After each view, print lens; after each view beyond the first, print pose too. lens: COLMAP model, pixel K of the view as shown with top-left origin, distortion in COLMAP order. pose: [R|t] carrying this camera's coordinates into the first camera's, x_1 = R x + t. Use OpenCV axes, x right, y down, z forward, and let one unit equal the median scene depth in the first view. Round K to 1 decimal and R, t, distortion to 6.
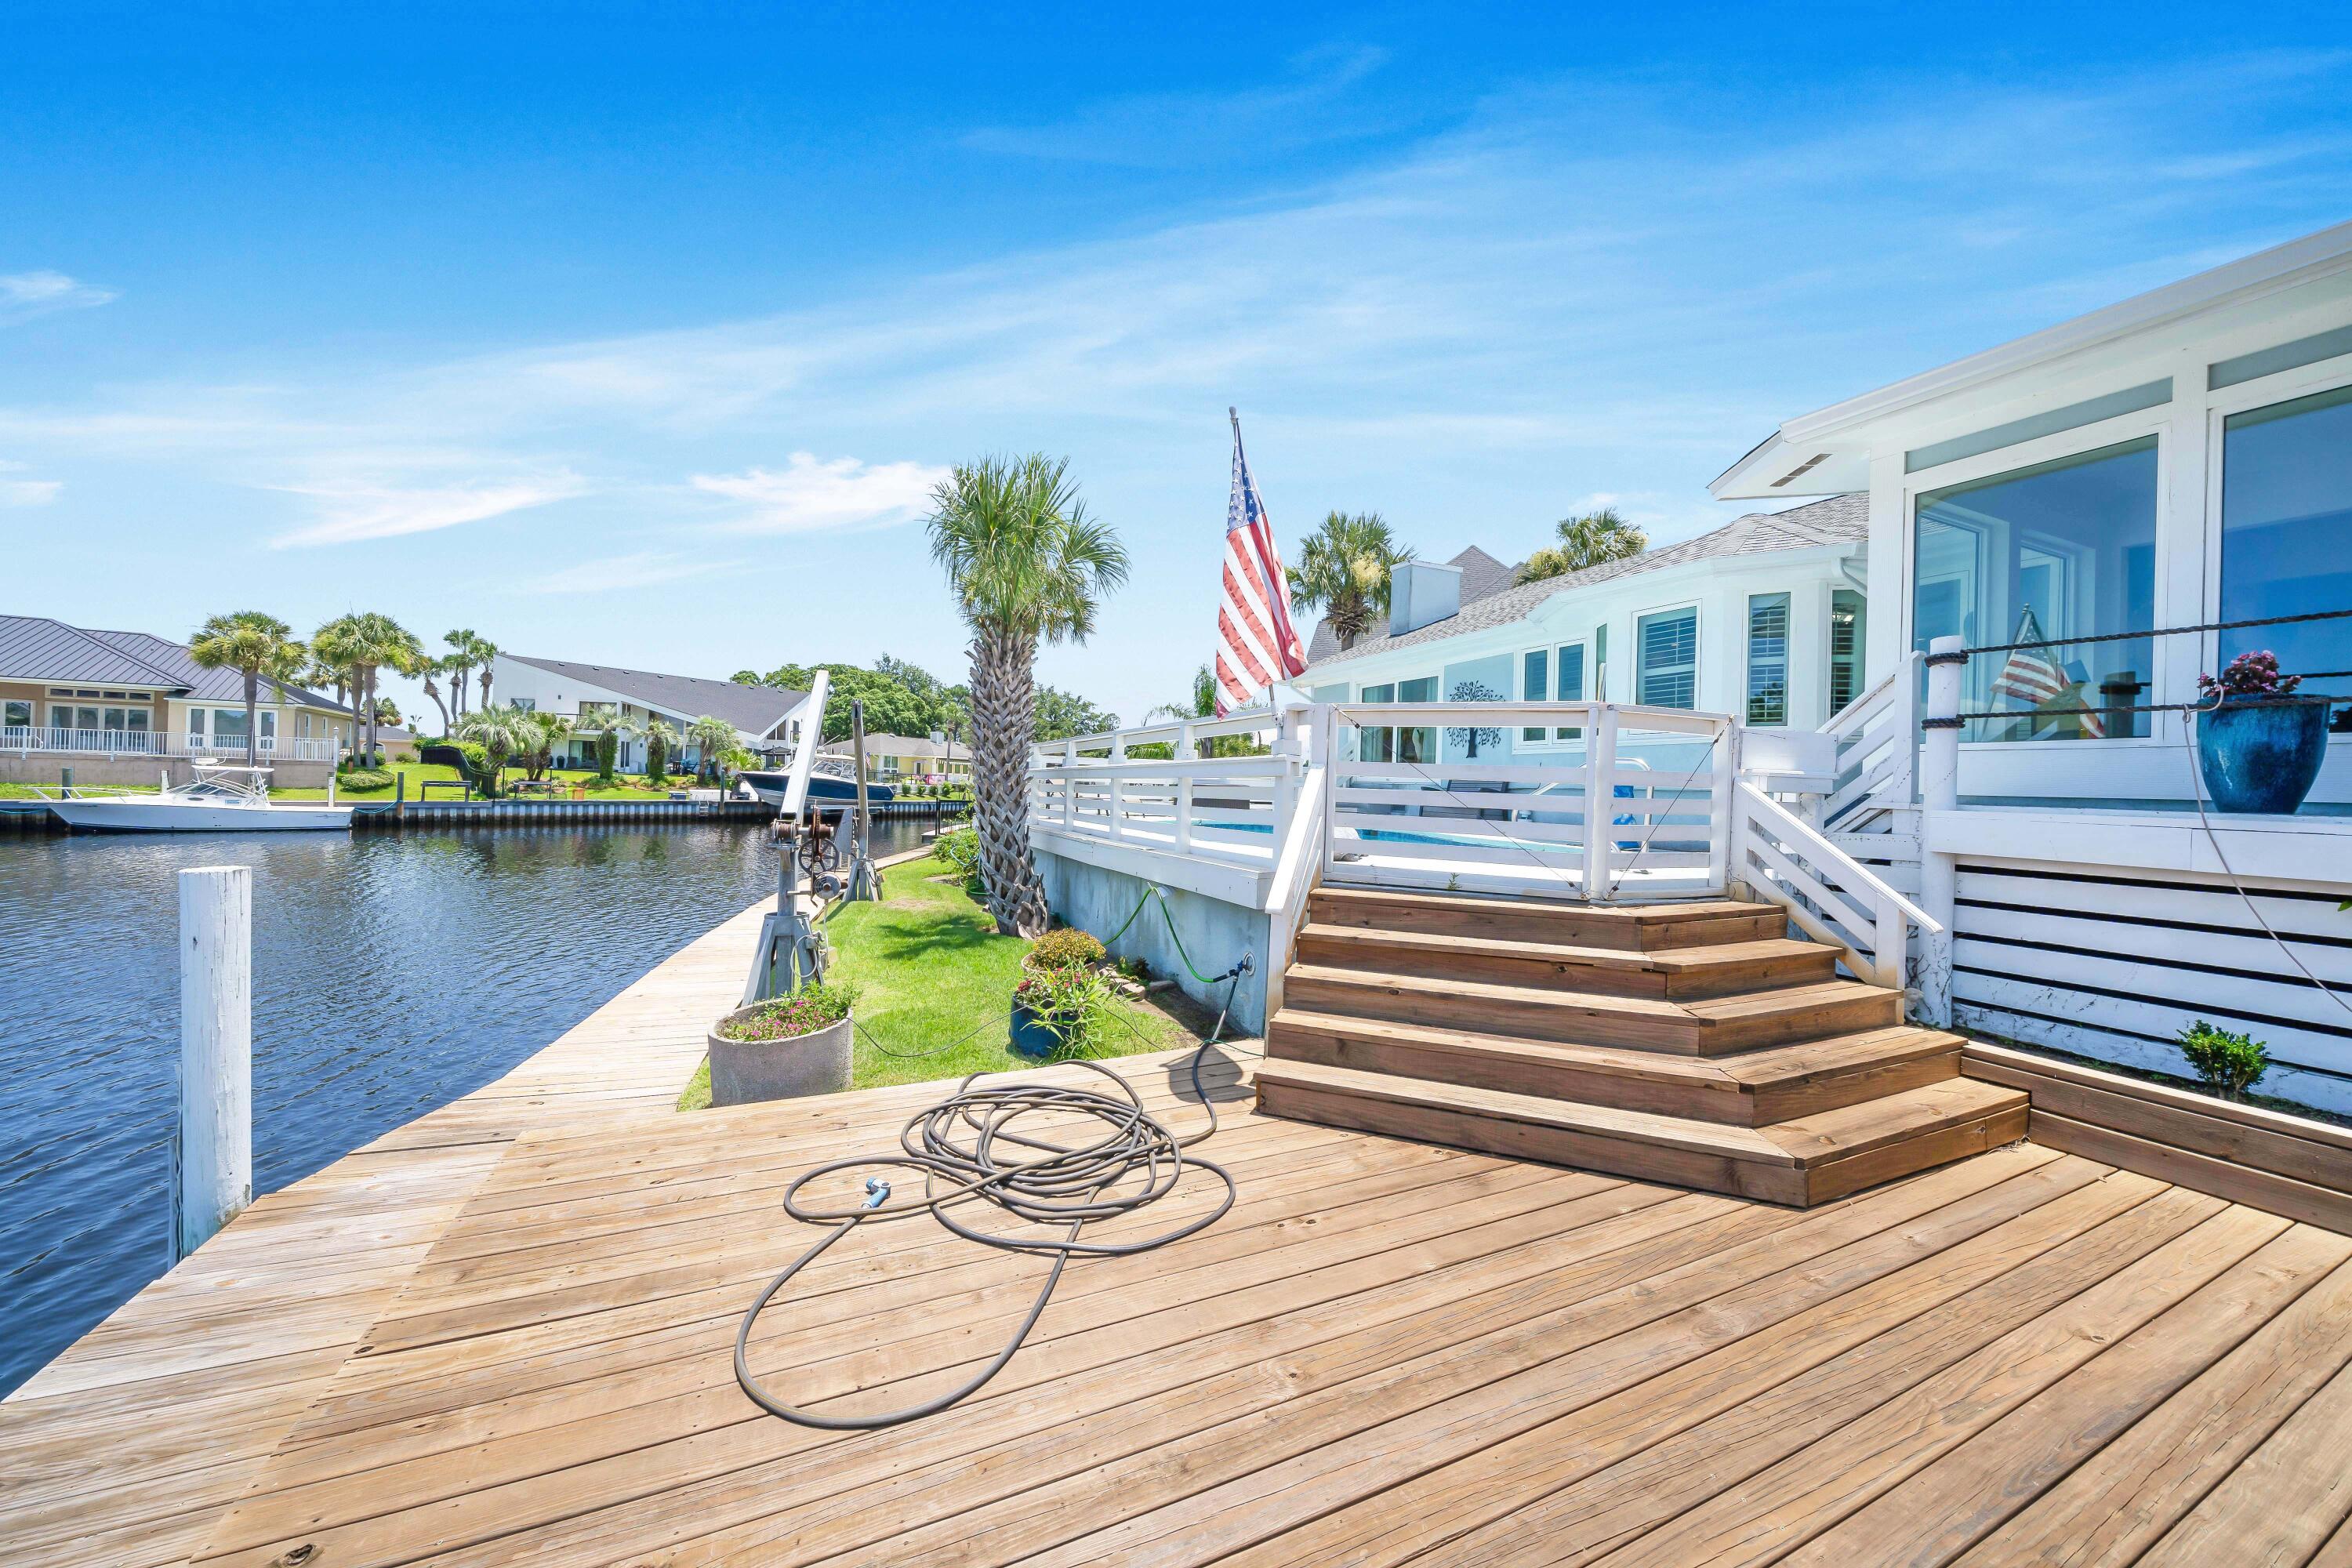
lens RADIAL K [[809.6, 0, 1166.0], [0, 809.6, 783.7], [0, 0, 1]] dist [-0.004831, -0.000010]
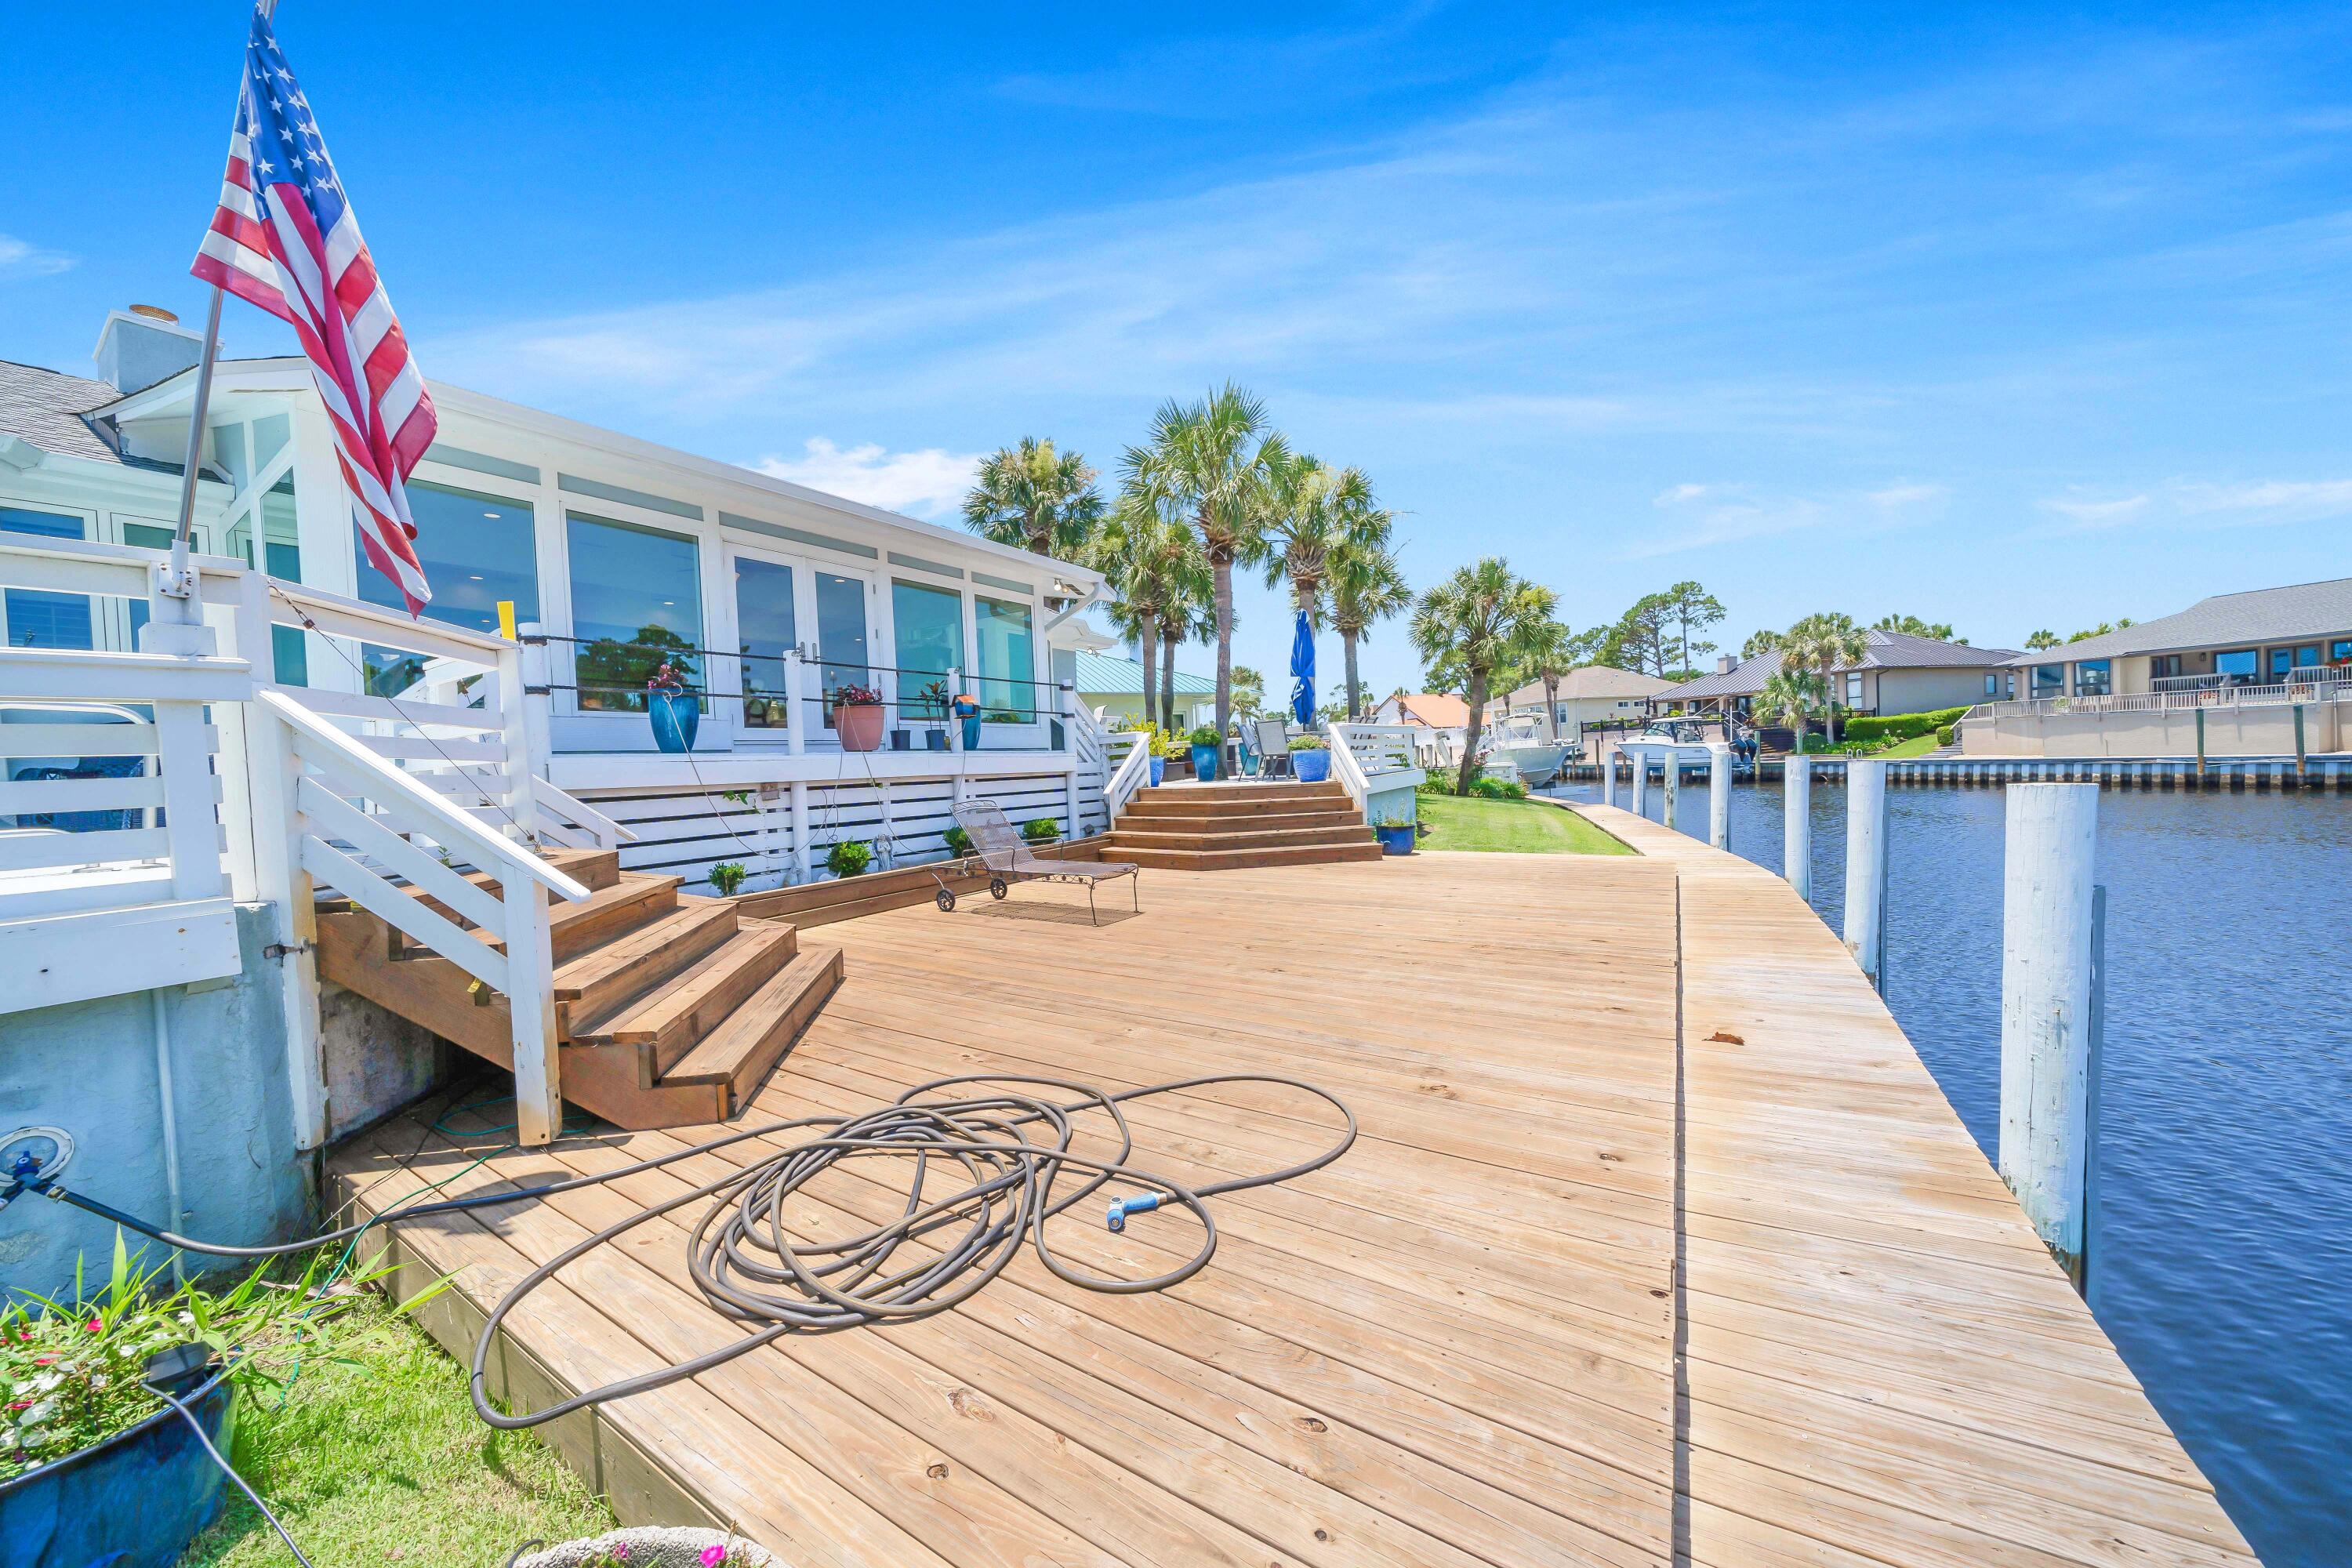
lens RADIAL K [[809.6, 0, 1171.7], [0, 809.6, 790.3], [0, 0, 1]] dist [-0.004831, -0.000010]
pose [[-0.554671, -0.033833, 0.831381, -0.066390], [0.026550, 0.997945, 0.058325, 0.003331], [-0.831646, 0.054425, -0.552633, 0.088891]]
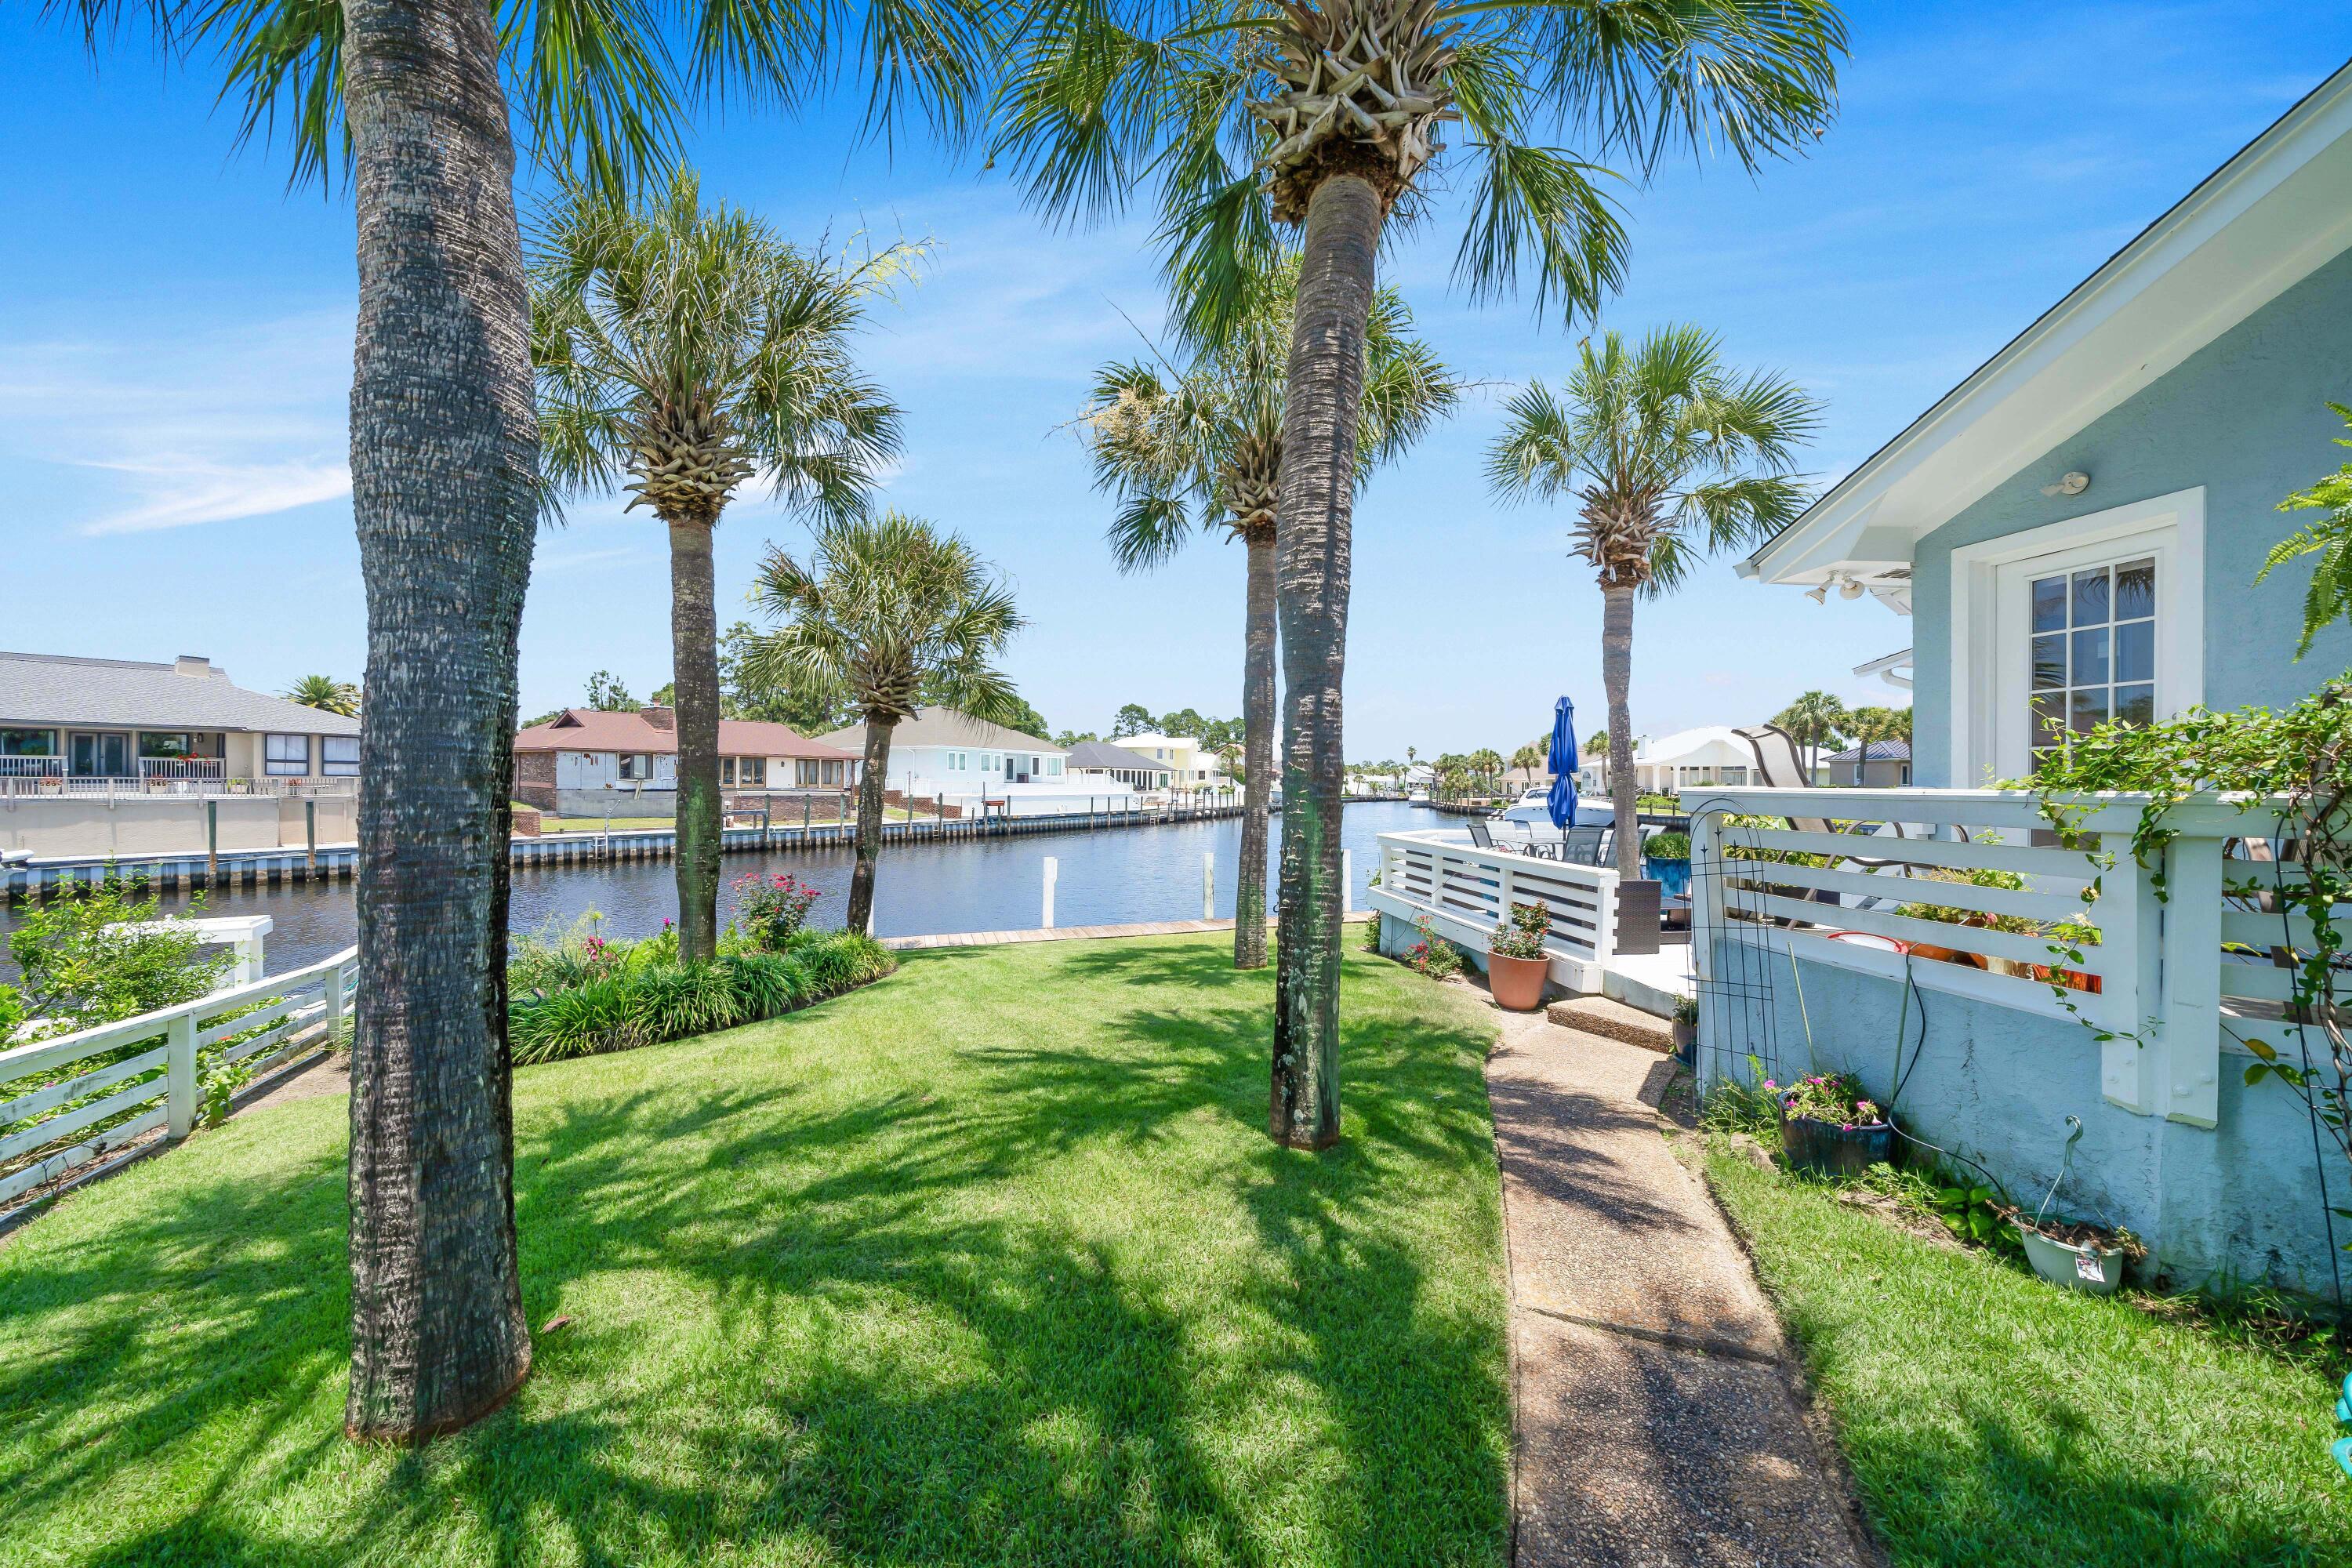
lens RADIAL K [[809.6, 0, 1157.8], [0, 809.6, 788.1], [0, 0, 1]] dist [-0.004831, -0.000010]
pose [[-0.290016, -0.023134, -0.956742, 0.435847], [-0.011264, 0.999721, -0.020759, -0.009244], [0.956955, 0.004757, -0.290196, -0.165866]]
